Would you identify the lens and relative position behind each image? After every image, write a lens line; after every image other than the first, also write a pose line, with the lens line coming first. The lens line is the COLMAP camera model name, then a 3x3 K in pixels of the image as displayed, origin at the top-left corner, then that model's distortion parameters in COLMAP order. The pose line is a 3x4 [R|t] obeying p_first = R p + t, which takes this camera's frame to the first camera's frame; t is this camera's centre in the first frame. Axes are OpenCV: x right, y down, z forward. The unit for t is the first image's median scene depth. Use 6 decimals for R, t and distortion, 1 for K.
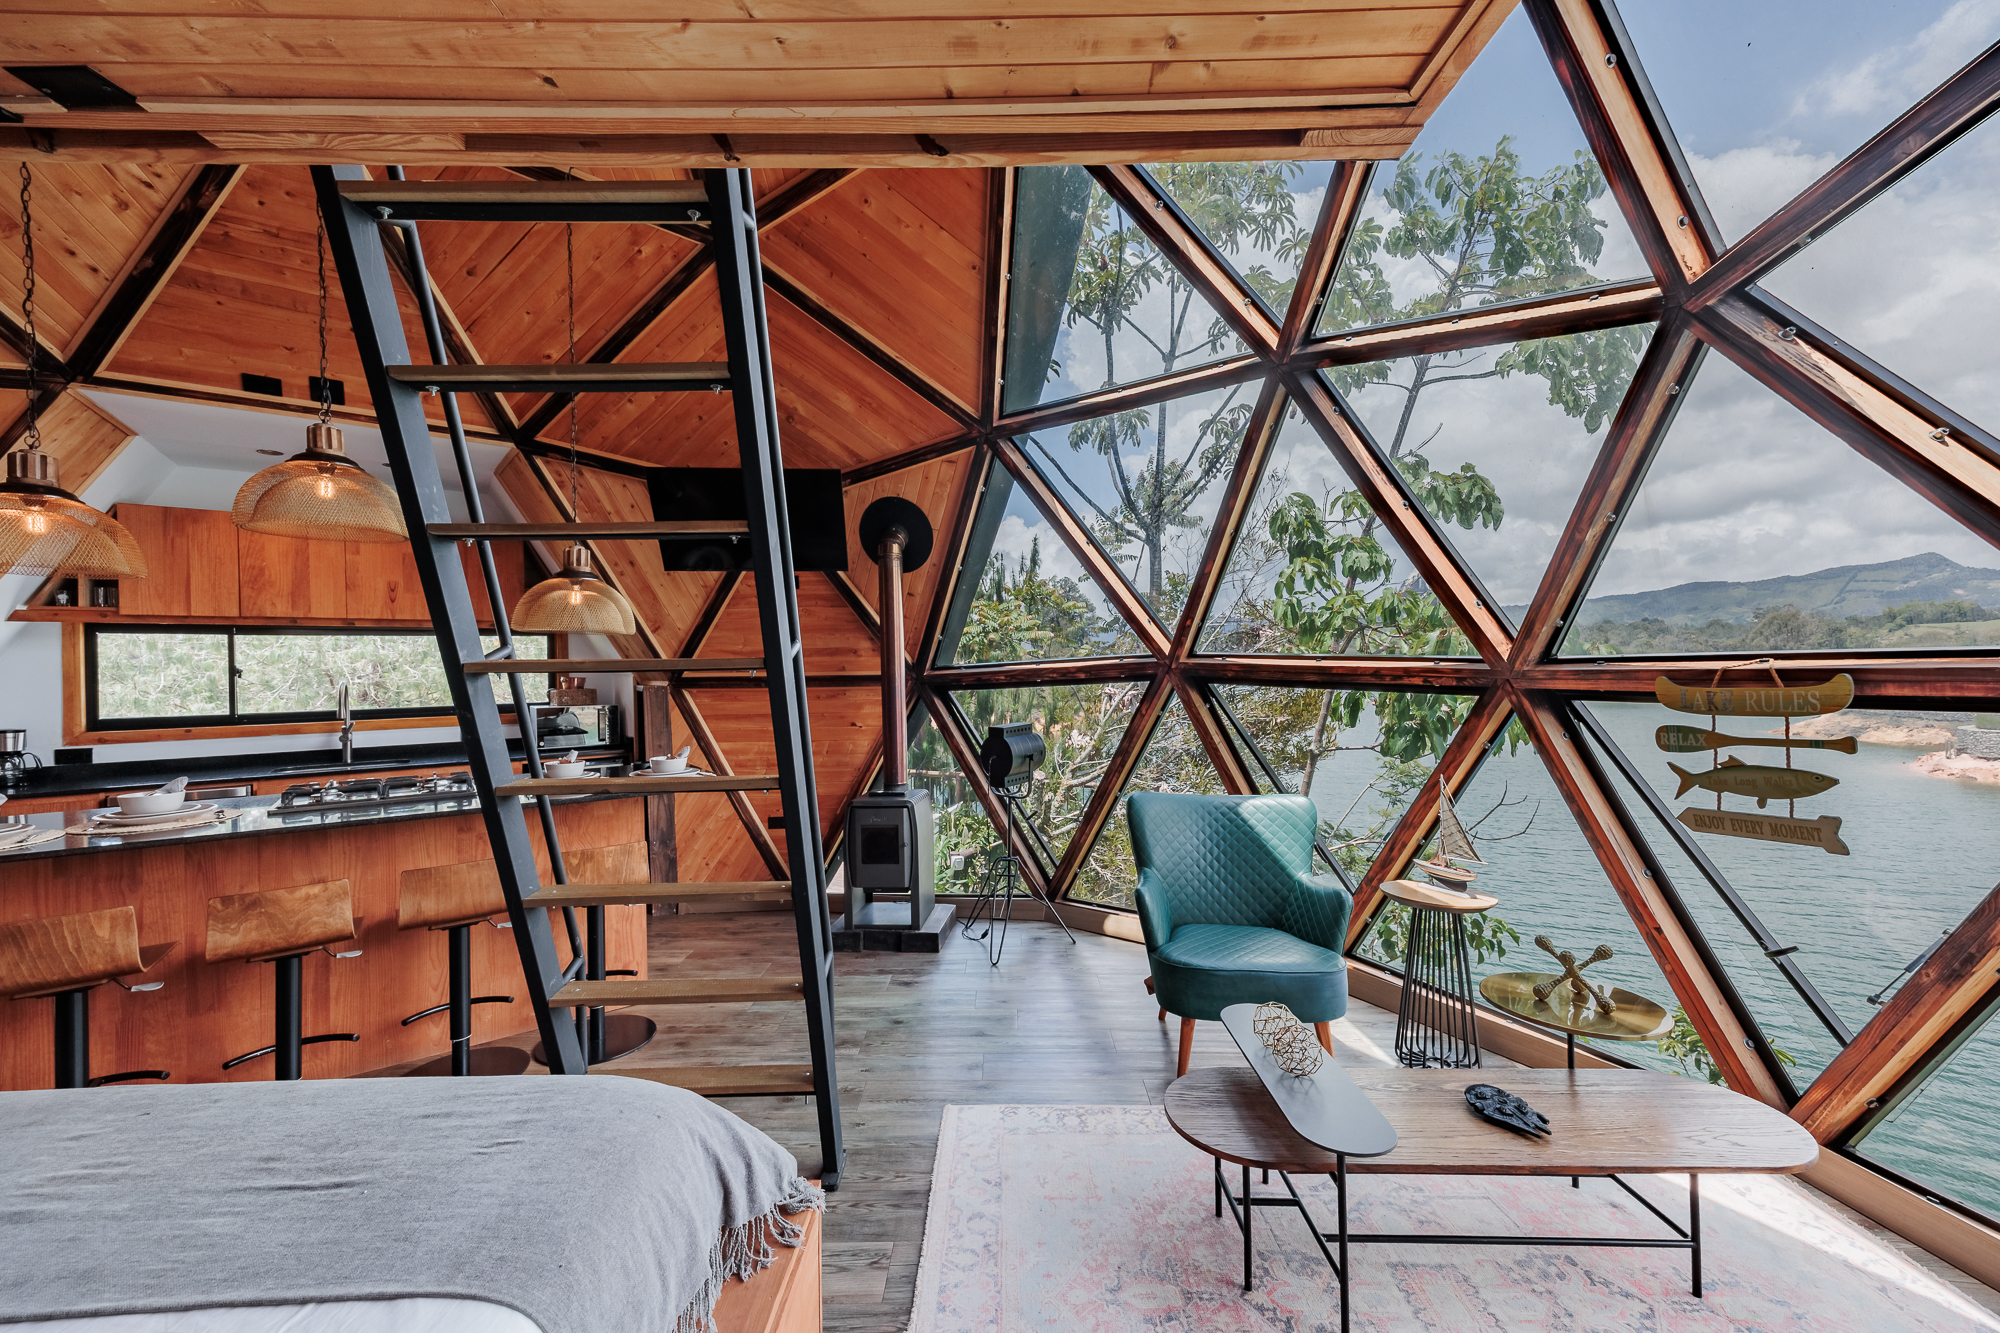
lens RADIAL K [[780.2, 0, 1015.1], [0, 780.2, 672.5], [0, 0, 1]] dist [0.000574, 0.000050]
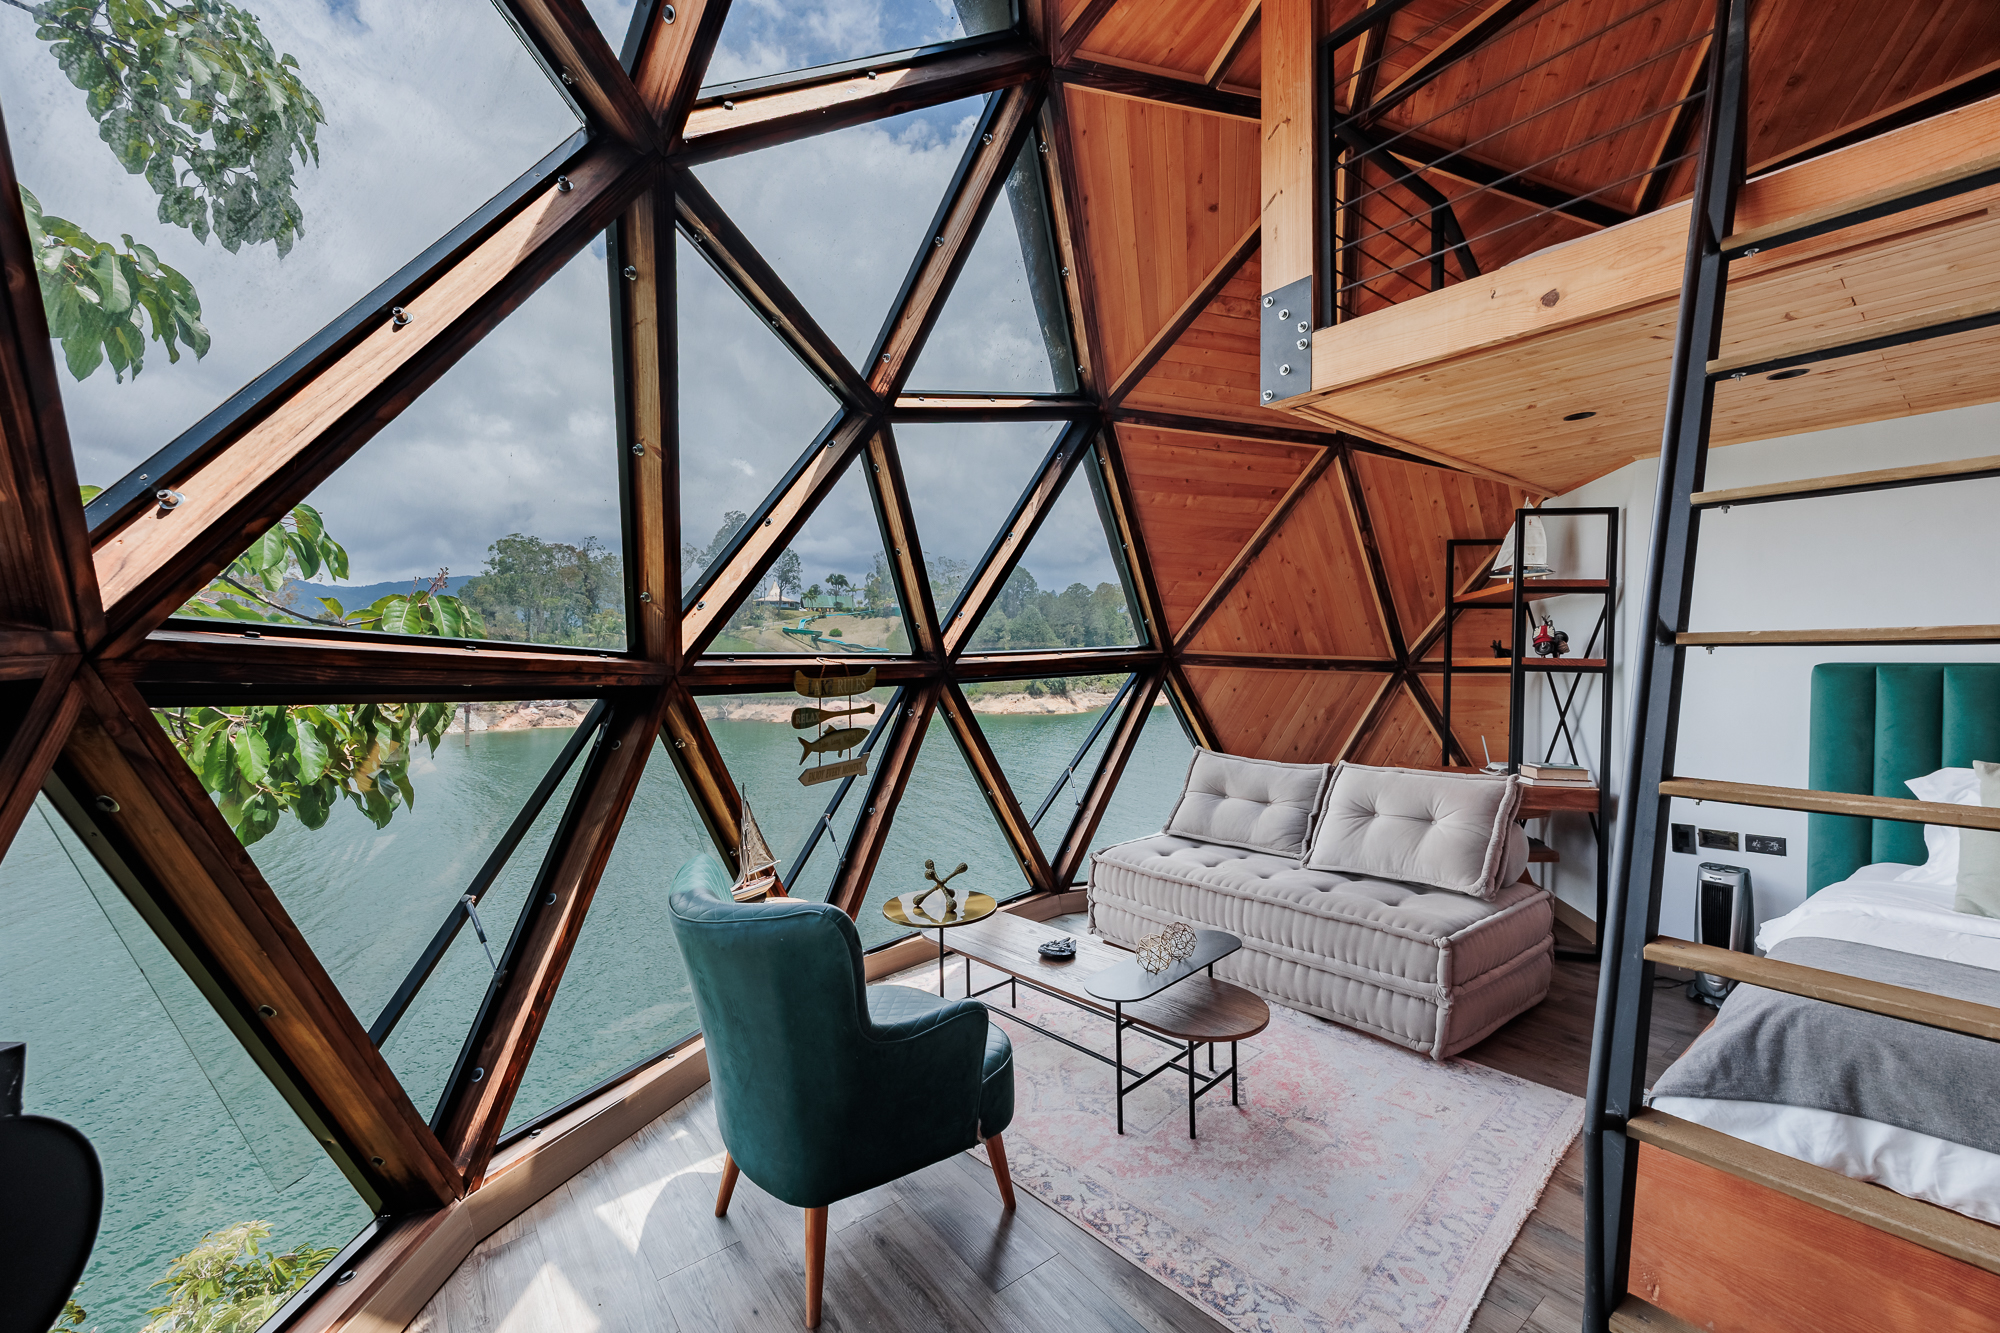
lens RADIAL K [[780.2, 0, 1015.1], [0, 780.2, 672.5], [0, 0, 1]] dist [0.000574, 0.000050]
pose [[-0.641874, 0.001164, 0.766810, -0.383345], [0.011396, 0.999903, 0.008022, 0.001576], [-0.766726, 0.013887, -0.641824, 1.565385]]
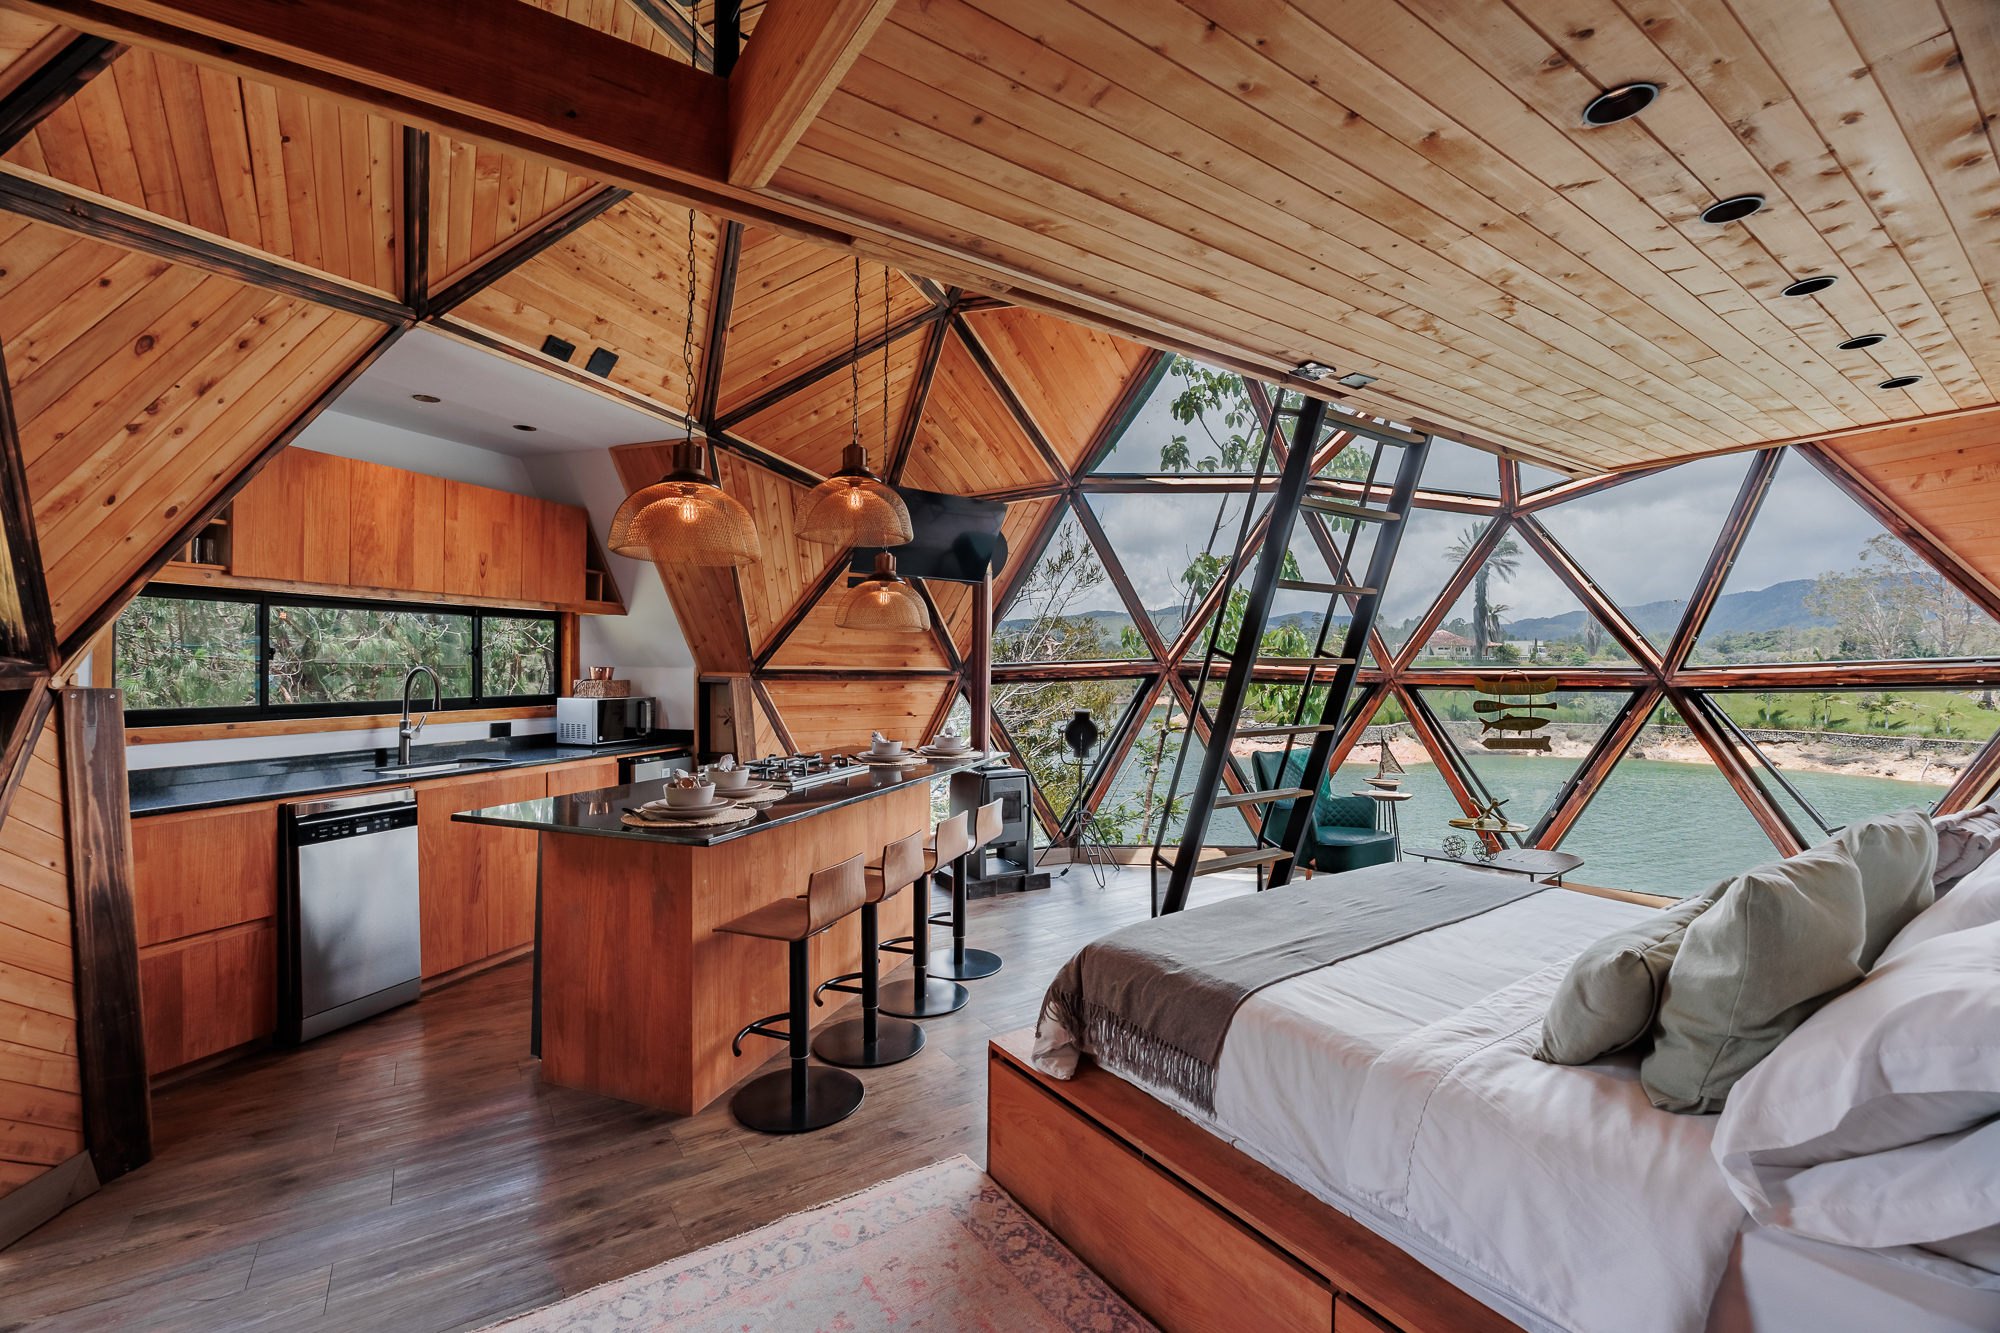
lens RADIAL K [[840.6, 0, 1000.0], [0, 840.6, 666.5], [0, 0, 1]] dist [-0.022437, 0.000035]
pose [[0.831000, 0.020180, 0.555907, -1.548312], [-0.014741, 0.999790, -0.014257, 0.026782], [-0.556078, 0.003653, 0.831122, -0.175961]]
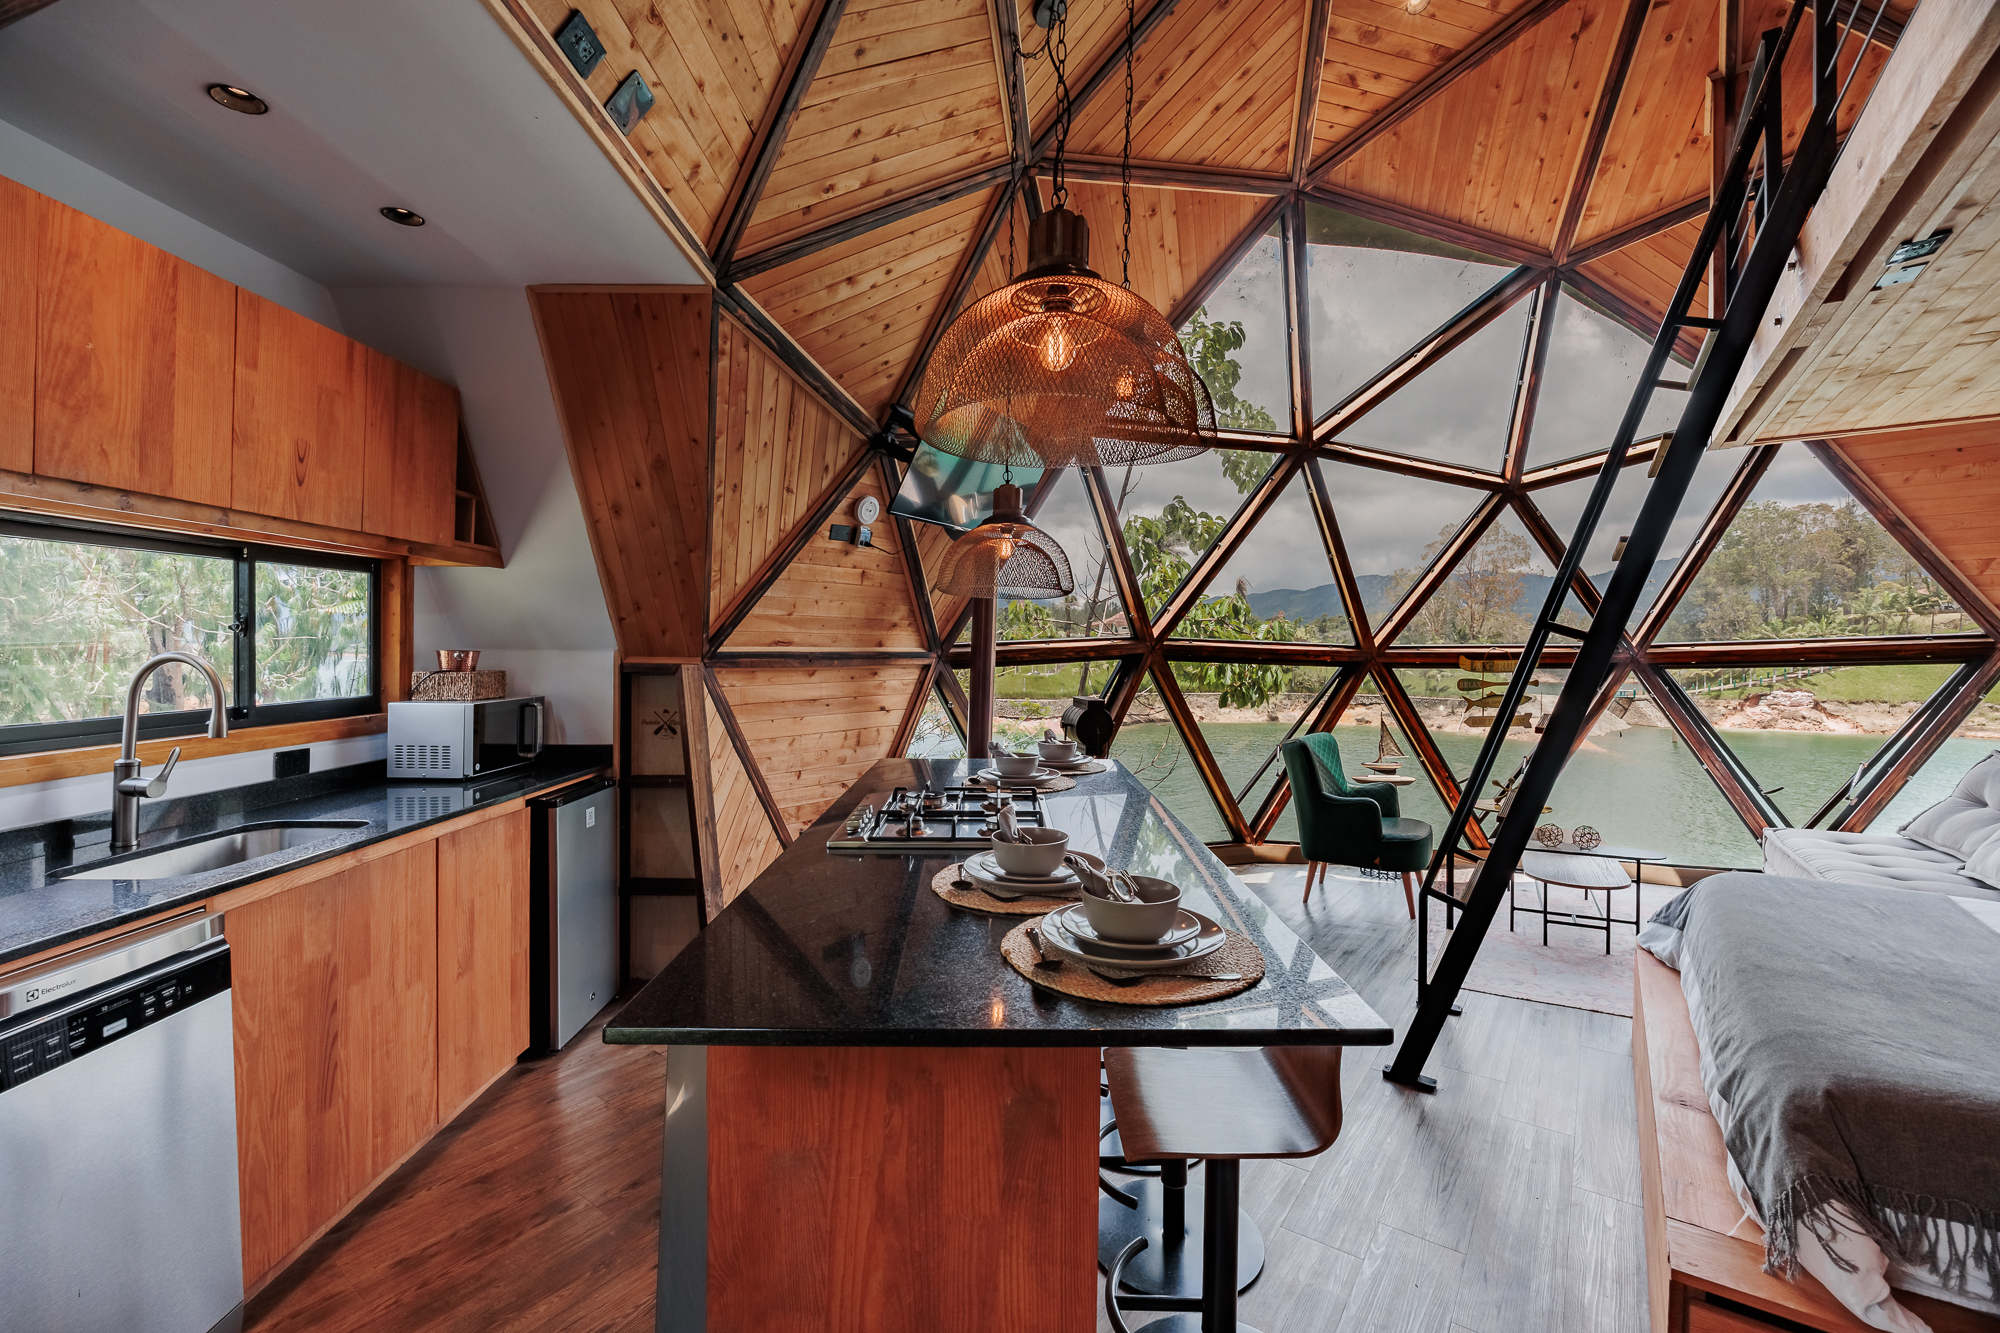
lens RADIAL K [[838.8, 0, 993.3], [0, 838.8, 646.0], [0, 0, 1]] dist [-0.021137, 0.002199]
pose [[0.591927, 0.016428, 0.805824, -1.765003], [-0.005601, 0.999852, -0.016269, 0.022519], [-0.805972, 0.005116, 0.591931, 0.692965]]
